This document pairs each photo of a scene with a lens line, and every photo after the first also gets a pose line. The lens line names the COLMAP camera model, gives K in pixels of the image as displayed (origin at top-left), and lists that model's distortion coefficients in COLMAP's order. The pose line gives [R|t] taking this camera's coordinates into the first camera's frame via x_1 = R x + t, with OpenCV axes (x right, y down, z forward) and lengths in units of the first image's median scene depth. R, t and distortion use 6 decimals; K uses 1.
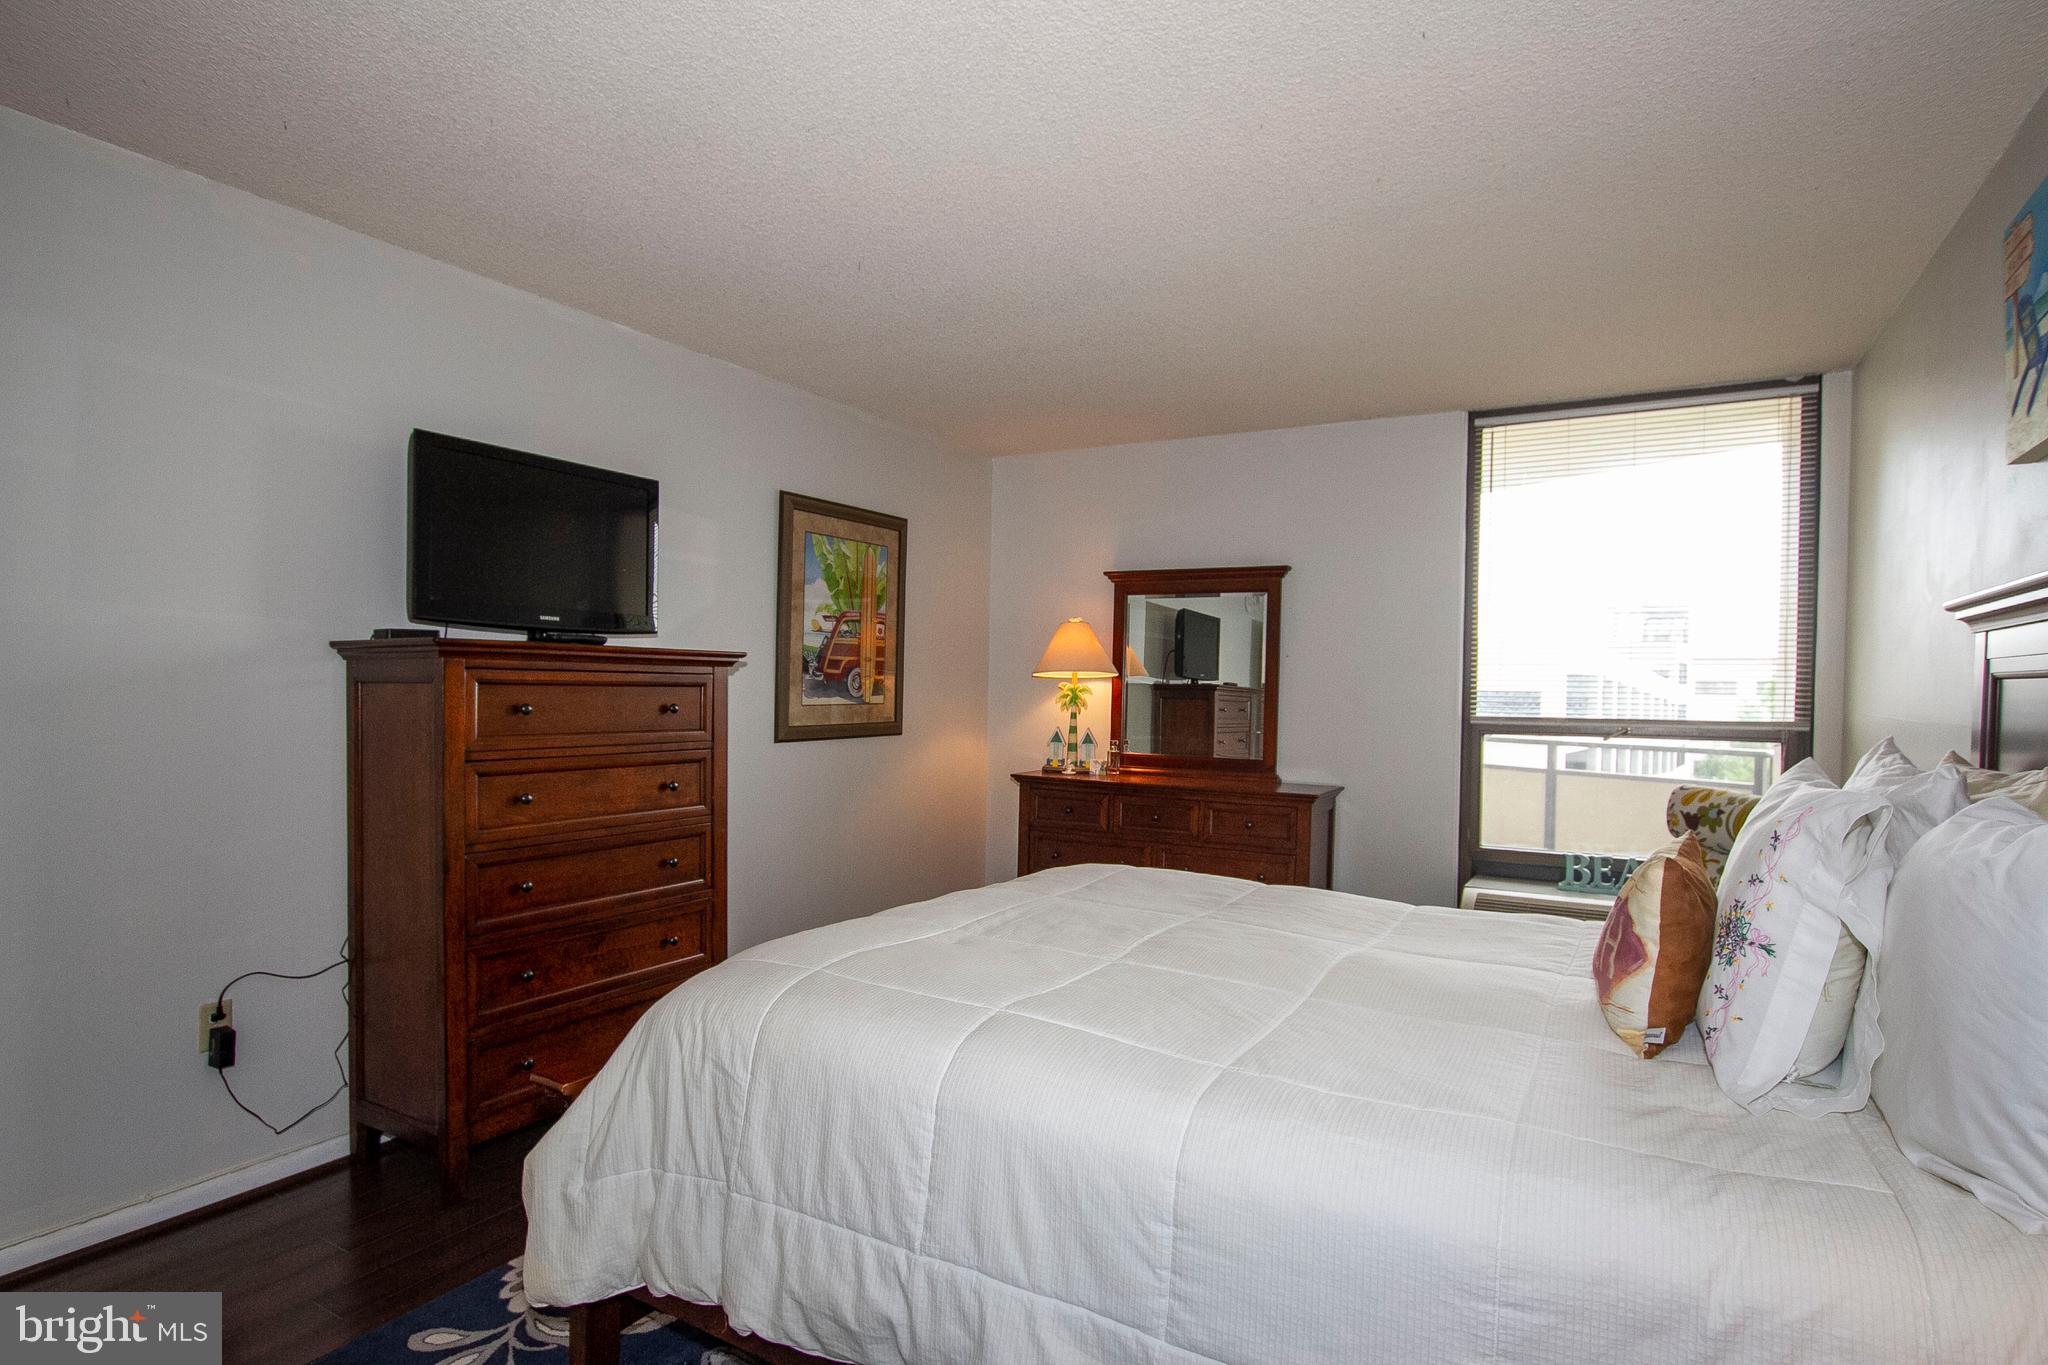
lens RADIAL K [[1079.4, 0, 1022.1], [0, 1079.4, 695.8], [0, 0, 1]] dist [-0.016312, 0.002488]
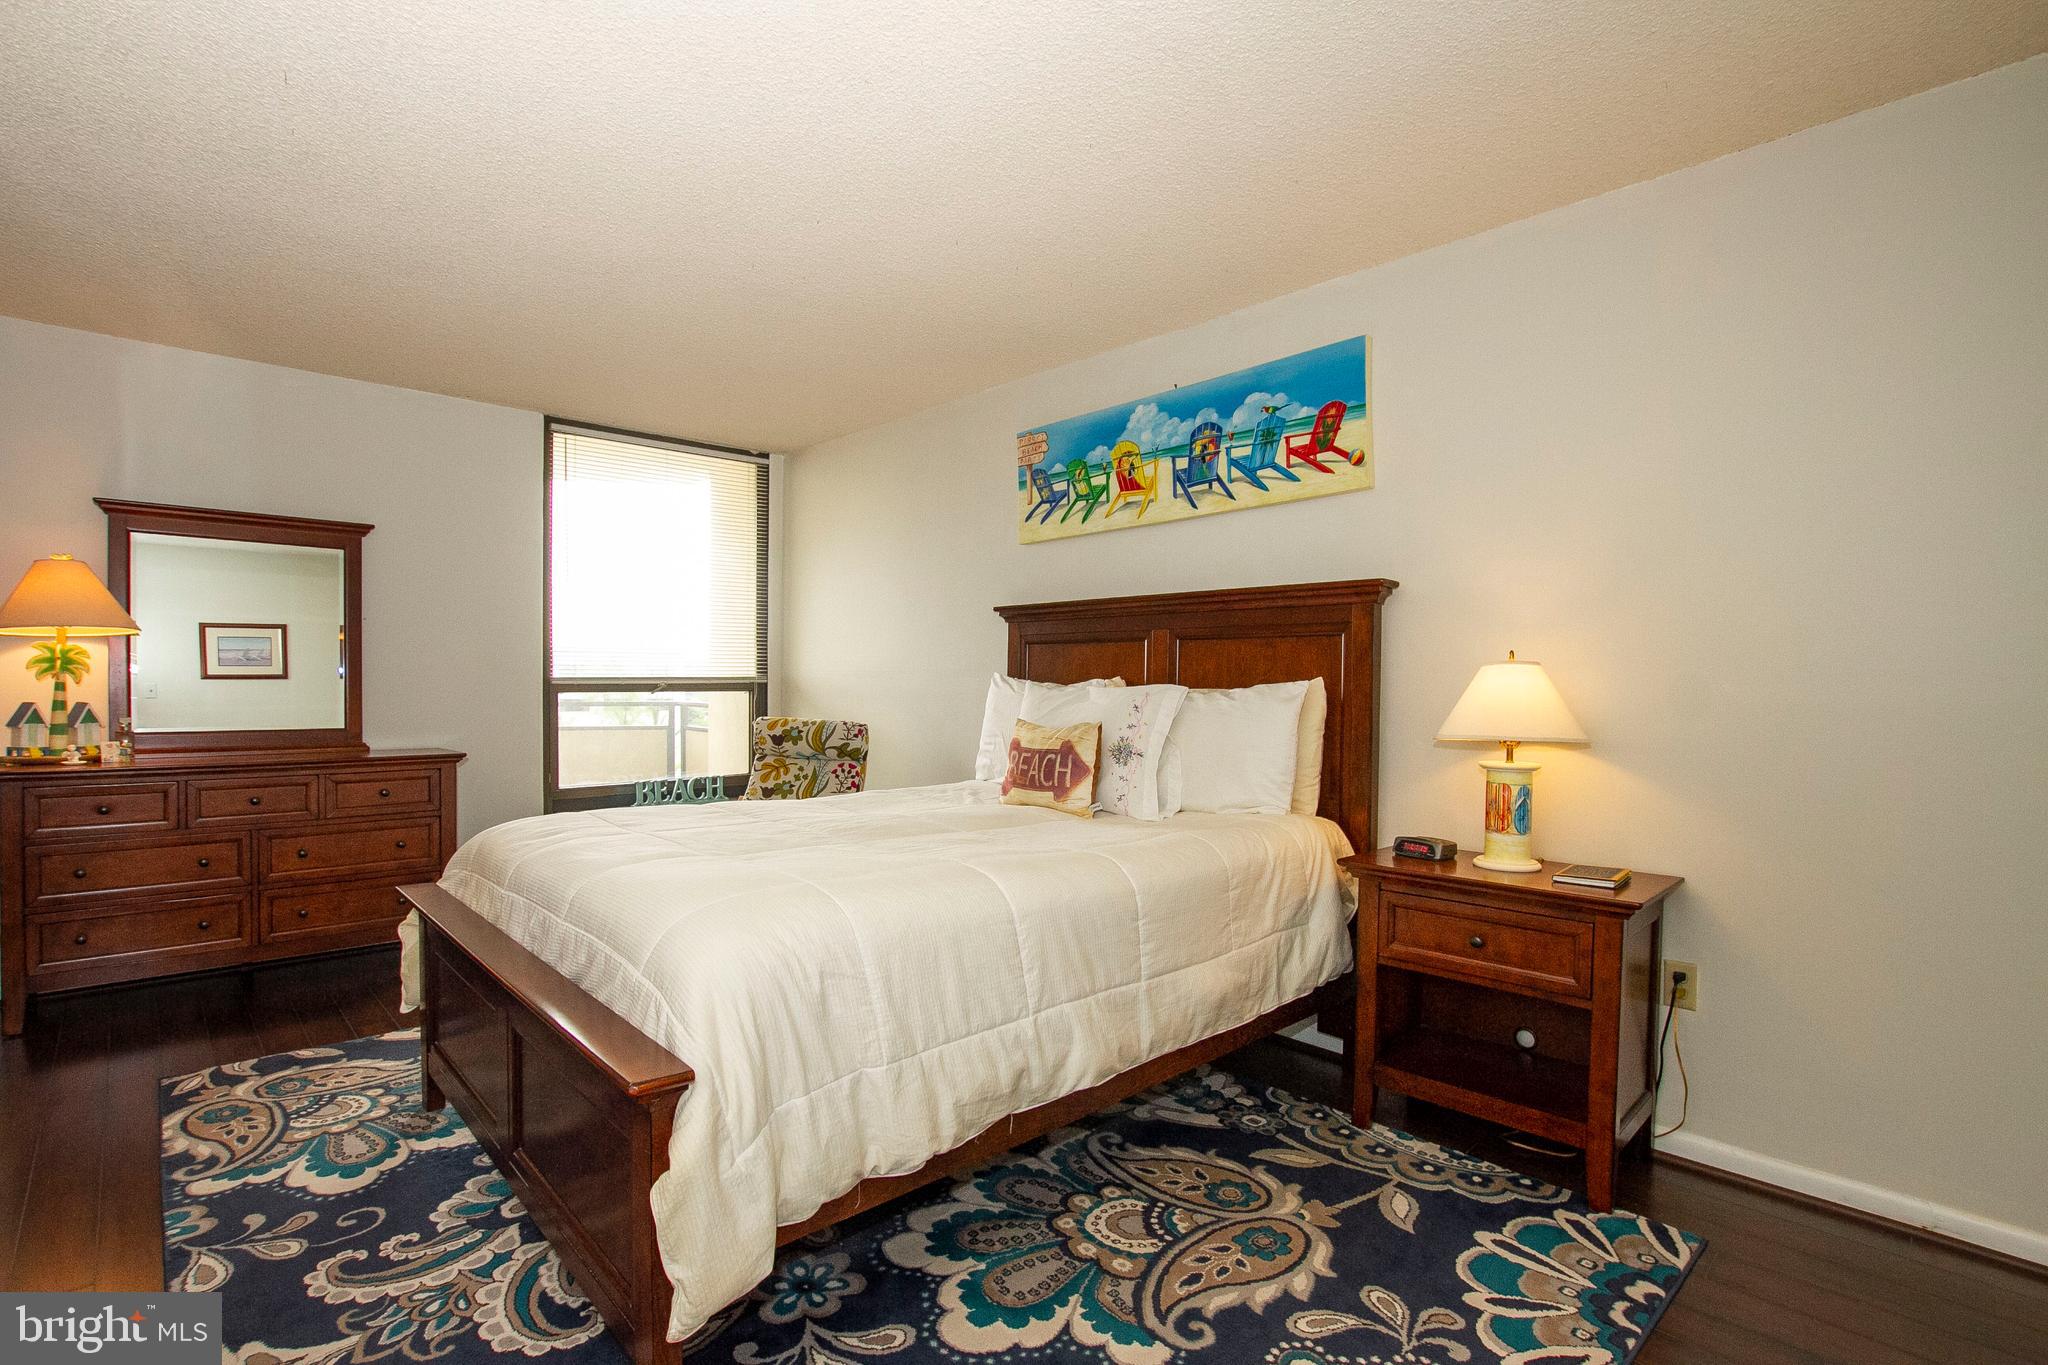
lens RADIAL K [[1016.5, 0, 980.0], [0, 1016.5, 698.4], [0, 0, 1]] dist [-0.026873, 0.005945]
pose [[0.291485, -0.027242, 0.956187, -0.498109], [0.009800, 0.999627, 0.025492, 0.018443], [-0.956525, 0.001940, 0.291643, 0.232800]]
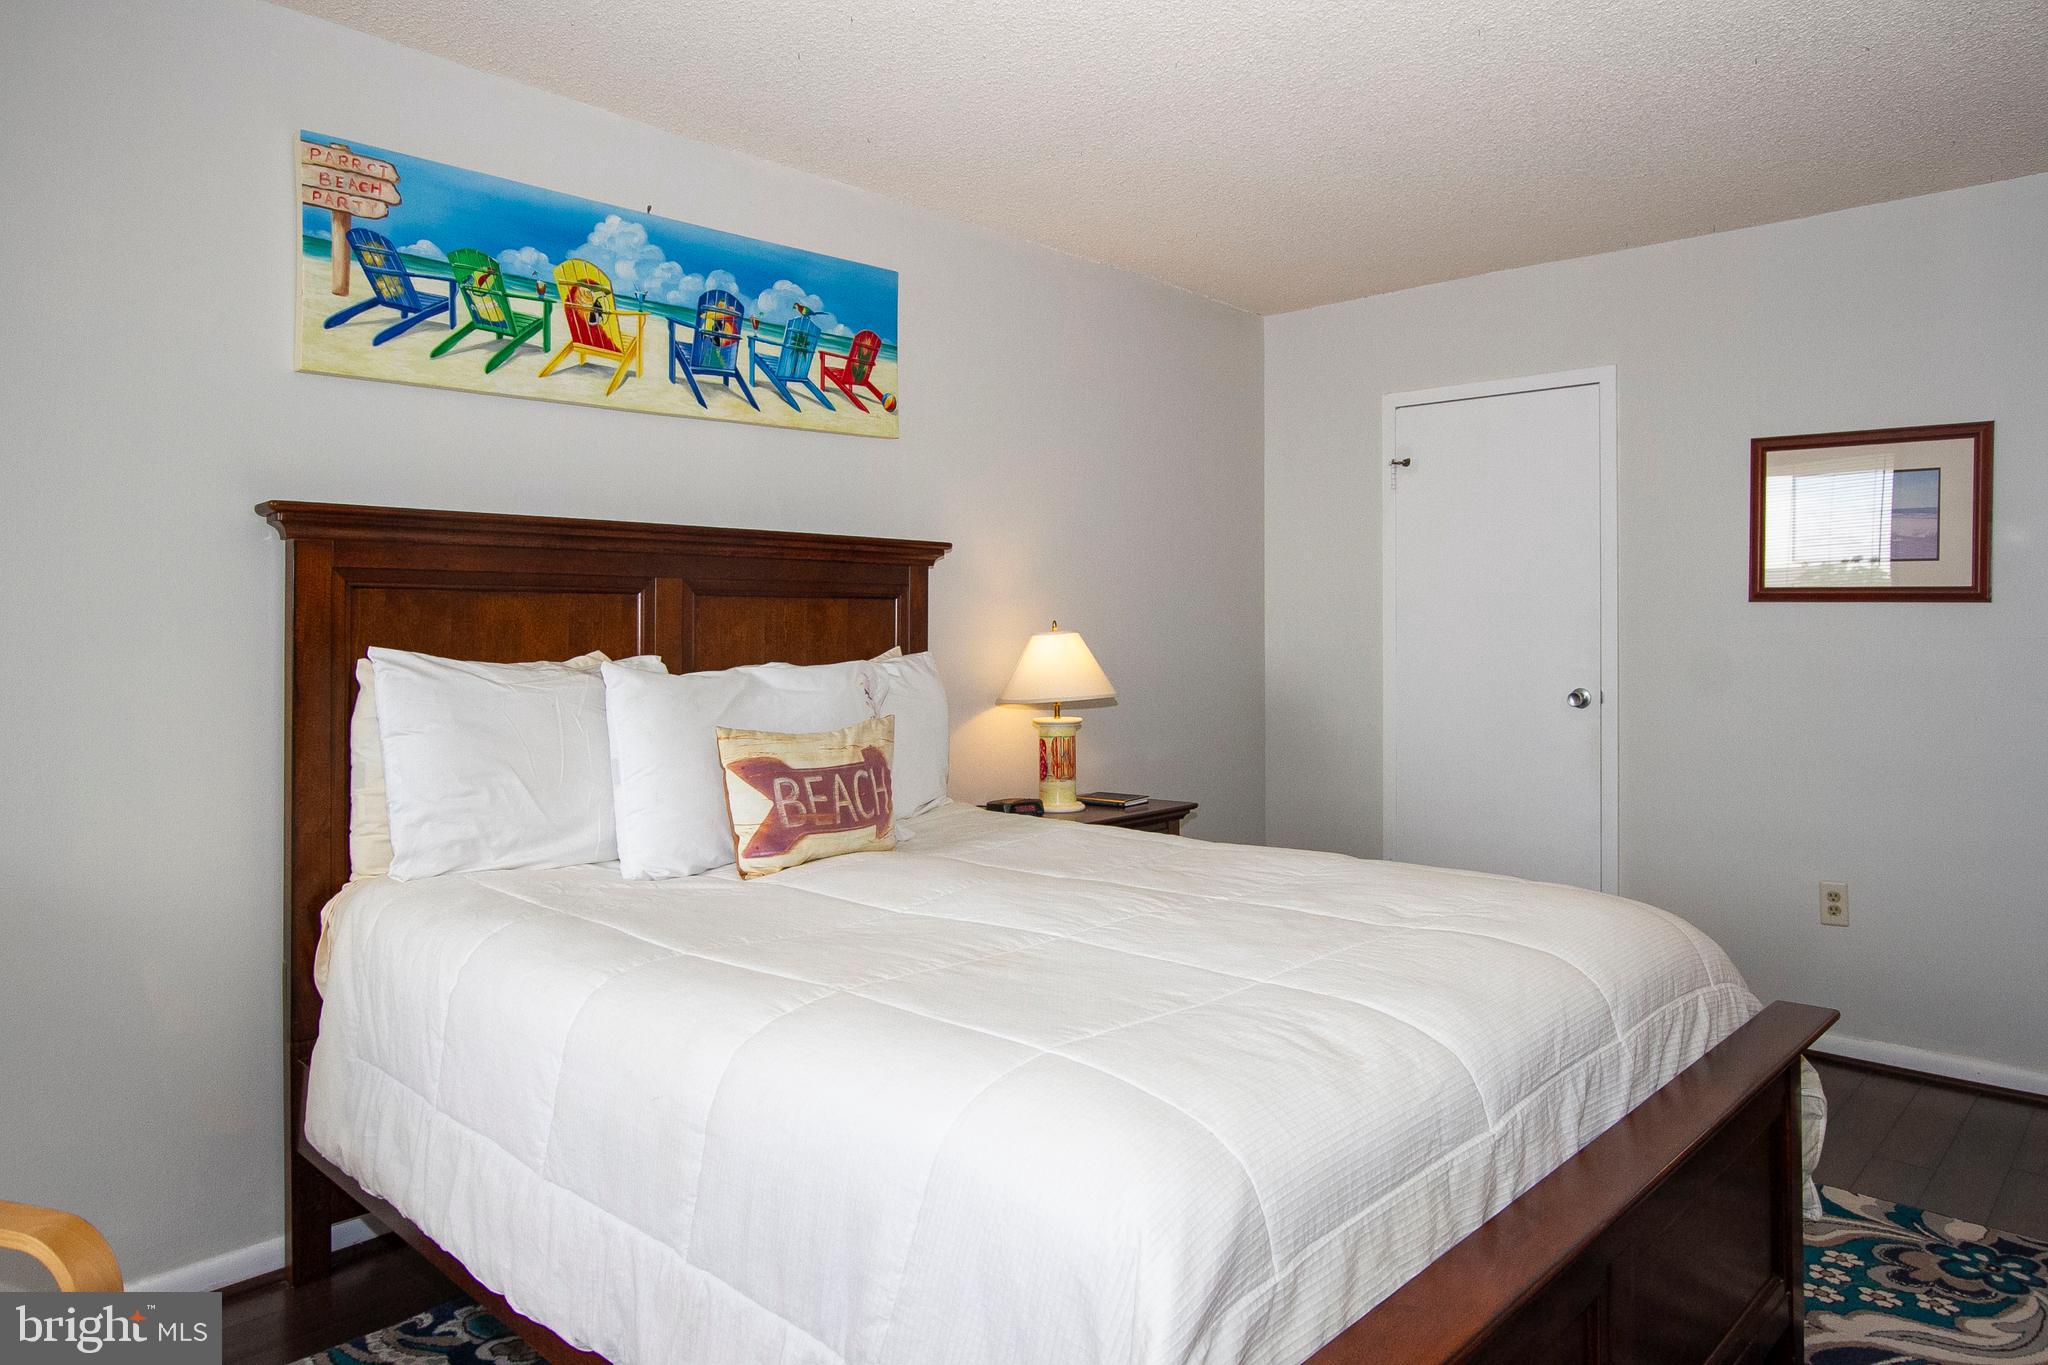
lens RADIAL K [[1281.8, 0, 1053.5], [0, 1281.8, 622.1], [0, 0, 1]] dist [0.030696, 0.001677]
pose [[-0.977934, -0.005962, 0.208830, -0.002081], [-0.004615, 0.999965, 0.006935, 0.002730], [-0.208864, 0.005818, -0.977927, 0.973223]]
